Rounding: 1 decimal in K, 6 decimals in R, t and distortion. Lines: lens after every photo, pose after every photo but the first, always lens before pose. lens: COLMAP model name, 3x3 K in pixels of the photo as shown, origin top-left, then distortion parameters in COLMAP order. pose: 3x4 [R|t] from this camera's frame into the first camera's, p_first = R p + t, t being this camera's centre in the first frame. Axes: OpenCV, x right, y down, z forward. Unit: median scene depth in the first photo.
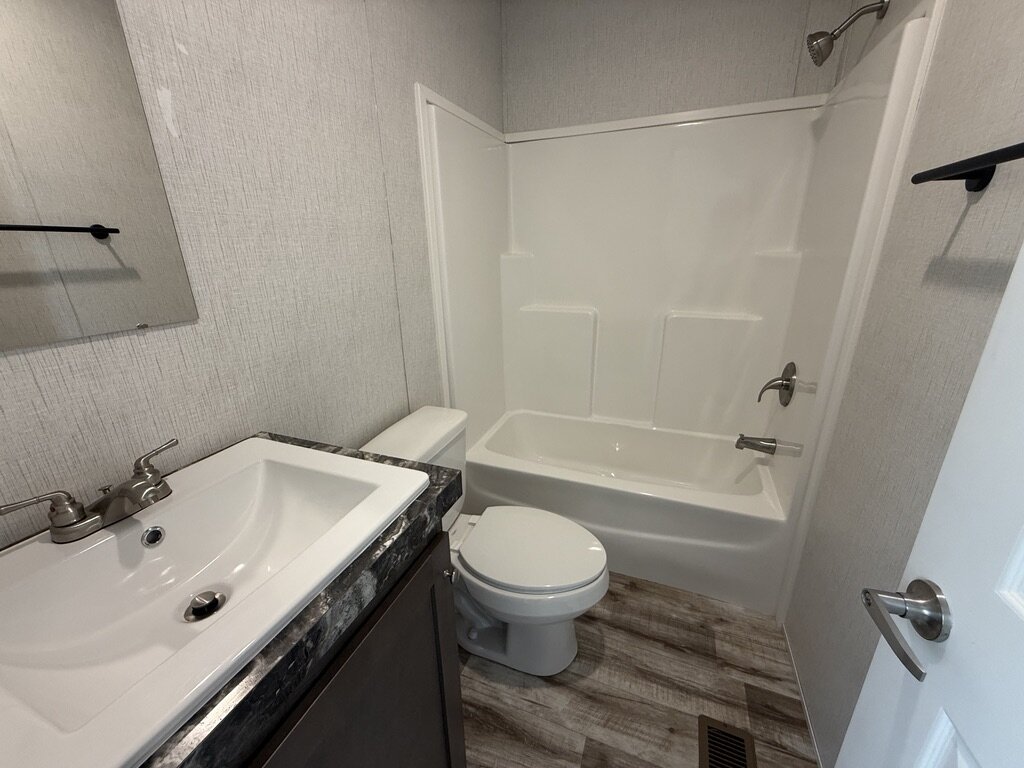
lens RADIAL K [[407.5, 0, 511.0], [0, 407.5, 376.9], [0, 0, 1]] dist [0.002206, -0.000281]
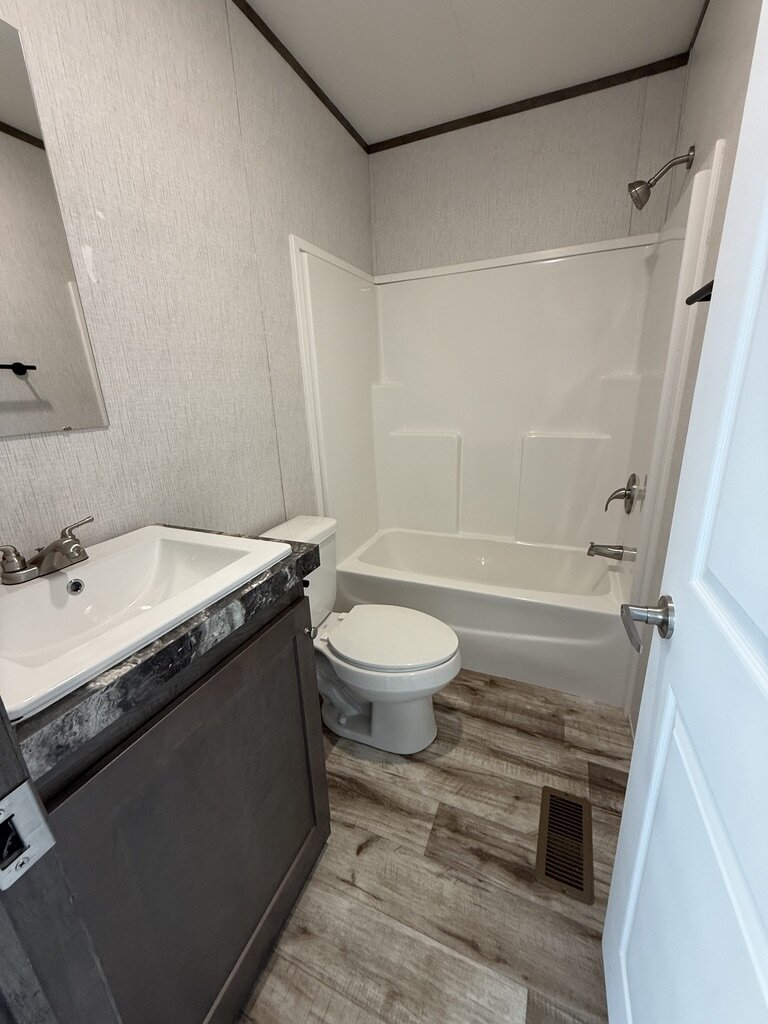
lens RADIAL K [[407.5, 0, 387.4], [0, 407.5, 502.5], [0, 0, 1]] dist [0.002206, -0.000281]
pose [[0.999523, -0.009572, -0.029379, 0.073013], [0.008532, 0.999339, -0.035342, 0.089497], [0.029698, 0.035074, 0.998943, -0.131359]]
